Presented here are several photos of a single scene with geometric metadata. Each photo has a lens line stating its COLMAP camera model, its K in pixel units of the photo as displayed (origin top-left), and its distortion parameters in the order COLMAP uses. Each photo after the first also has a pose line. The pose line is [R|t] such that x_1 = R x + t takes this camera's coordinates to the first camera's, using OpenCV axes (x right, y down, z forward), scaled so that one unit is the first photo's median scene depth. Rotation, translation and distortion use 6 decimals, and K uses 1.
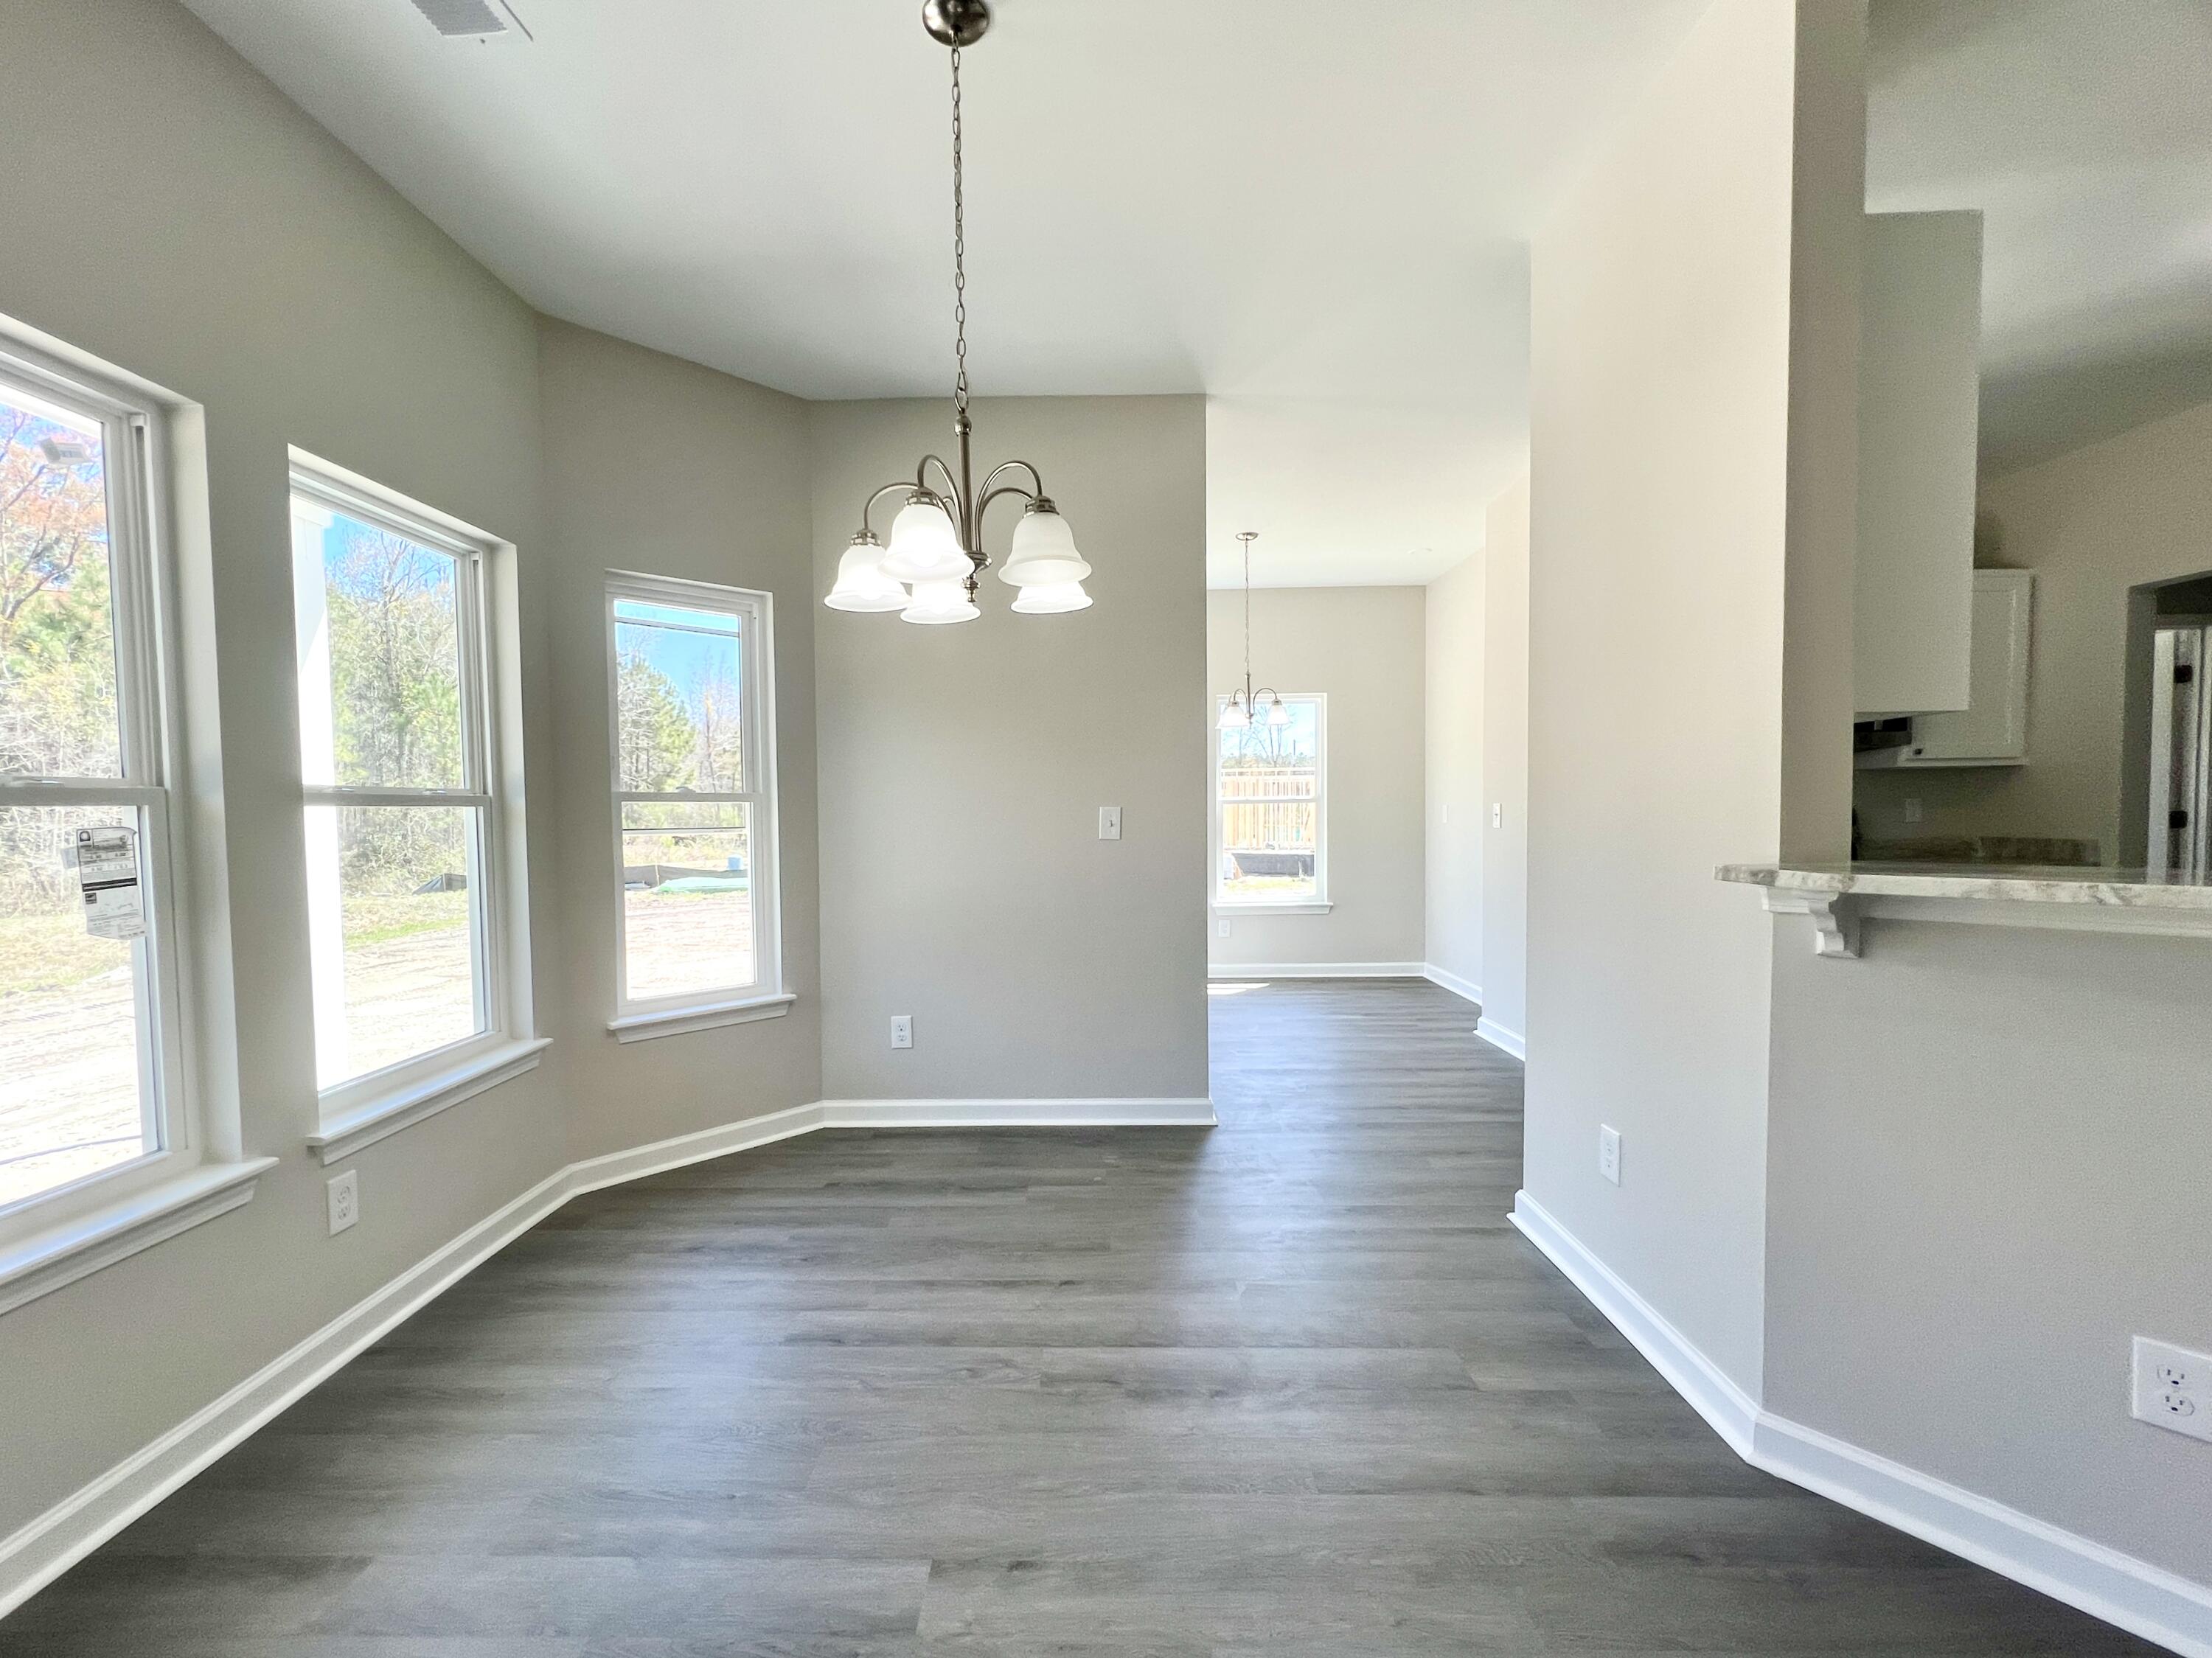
lens RADIAL K [[937.1, 0, 1076.5], [0, 937.1, 859.2], [0, 0, 1]] dist [-0.000977, -0.000134]
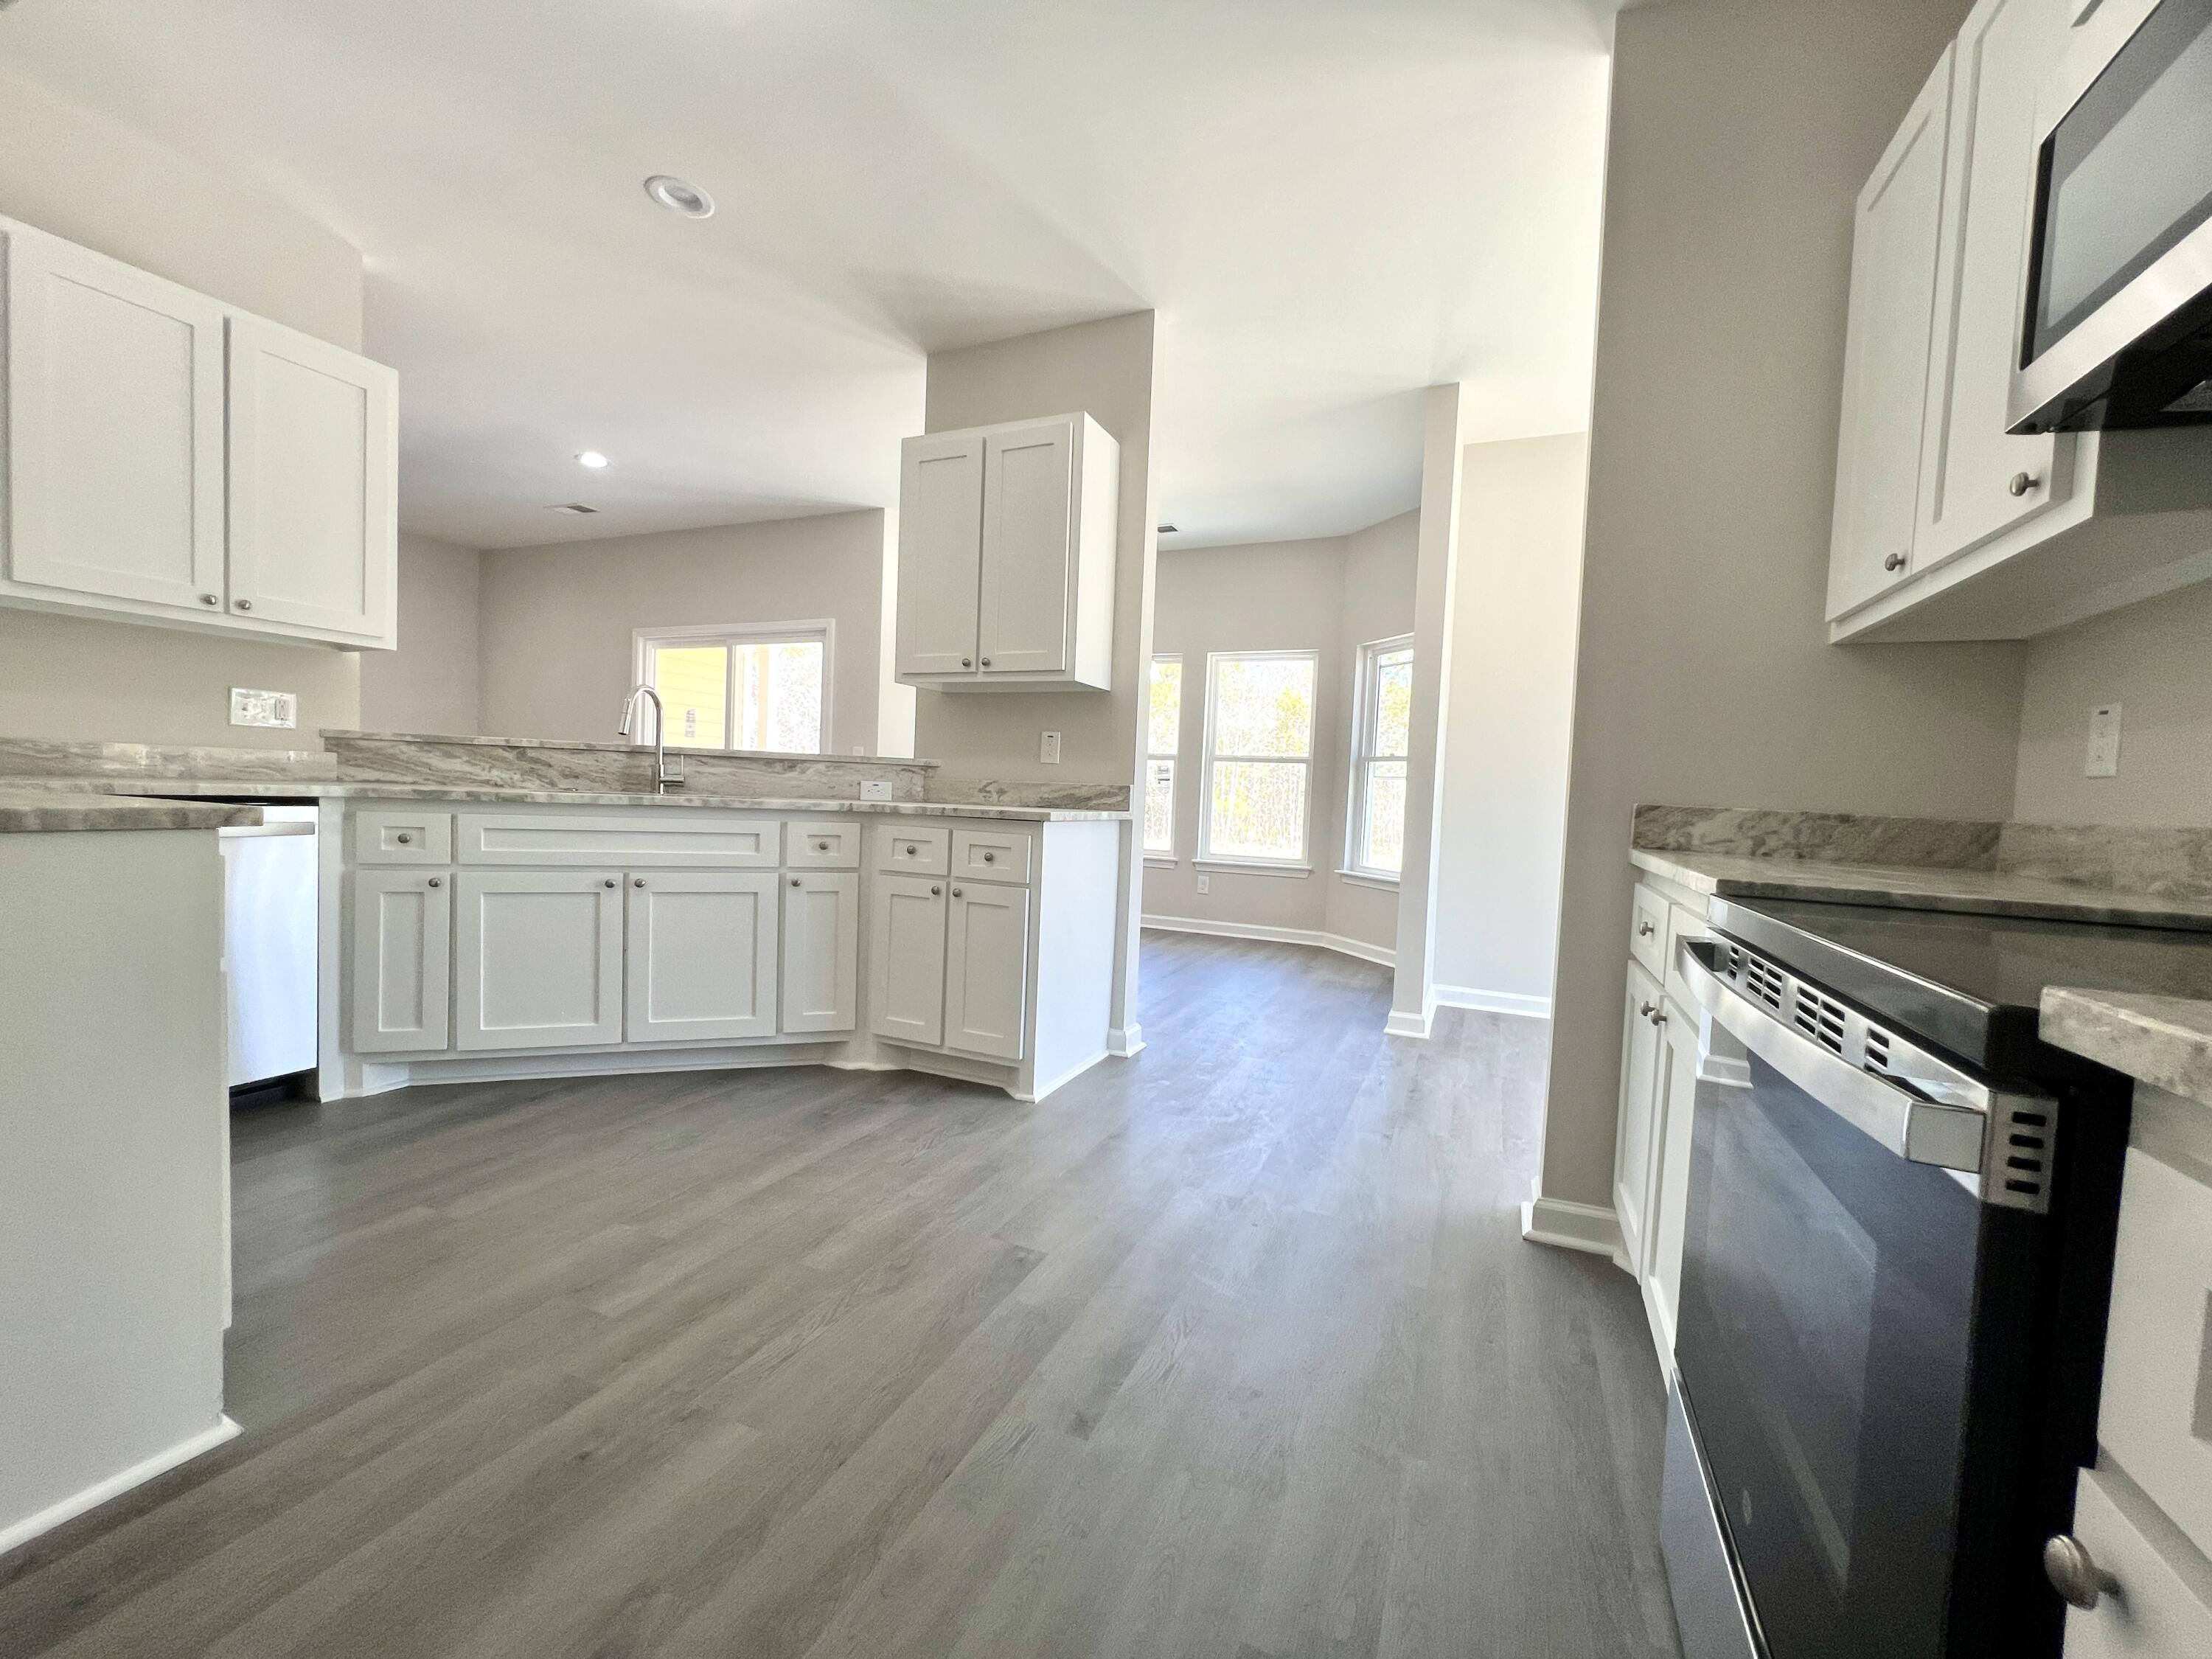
lens RADIAL K [[891.7, 0, 1106.0], [0, 891.7, 829.5], [0, 0, 1]] dist [0.001021, -0.000403]
pose [[-0.378678, 0.038113, -0.924744, 1.611914], [-0.084716, 0.993530, 0.075639, -0.017797], [0.921643, 0.106983, -0.372999, 1.357181]]
